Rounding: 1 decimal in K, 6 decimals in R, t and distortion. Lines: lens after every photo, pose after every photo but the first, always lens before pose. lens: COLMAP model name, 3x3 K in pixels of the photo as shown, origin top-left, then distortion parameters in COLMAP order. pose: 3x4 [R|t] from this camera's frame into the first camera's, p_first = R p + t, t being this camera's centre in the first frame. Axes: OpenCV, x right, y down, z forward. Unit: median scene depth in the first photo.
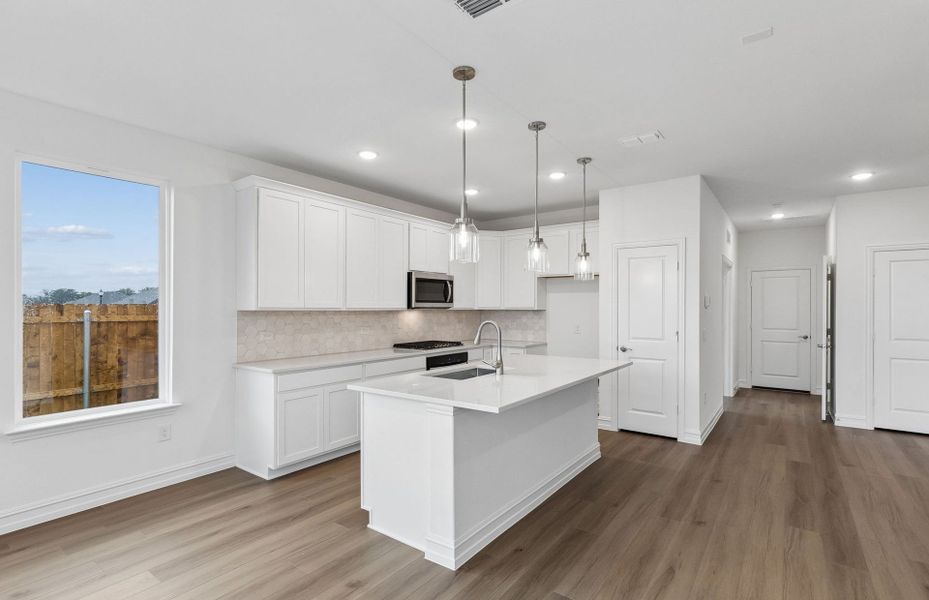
lens RADIAL K [[443.4, 0, 463.3], [0, 443.4, 304.8], [0, 0, 1]] dist [-0.000929, 0.000331]
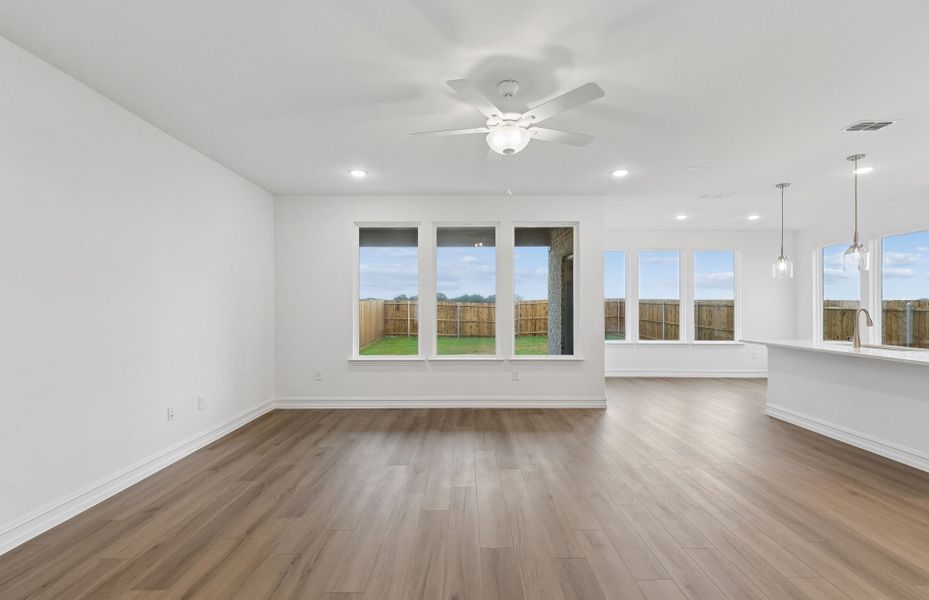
lens RADIAL K [[421.1, 0, 455.5], [0, 421.1, 309.9], [0, 0, 1]] dist [0.014539, -0.000660]
pose [[-0.806977, 0.000221, -0.590583, 1.102449], [0.000686, 1.000000, -0.000563, 0.020973], [0.590582, -0.000859, -0.806977, 0.753825]]
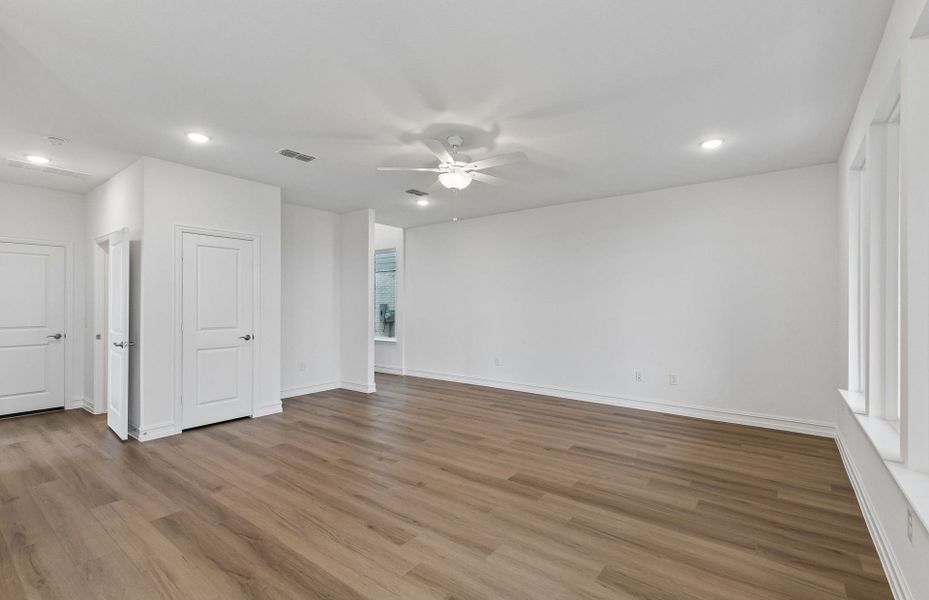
lens RADIAL K [[421.1, 0, 464.5], [0, 421.1, 301.4], [0, 0, 1]] dist [0.014539, -0.000660]
pose [[0.021127, 0.008471, 0.999741, 0.074619], [-0.006734, 0.999943, -0.008330, 0.019045], [-0.999754, -0.006556, 0.021183, 0.348876]]
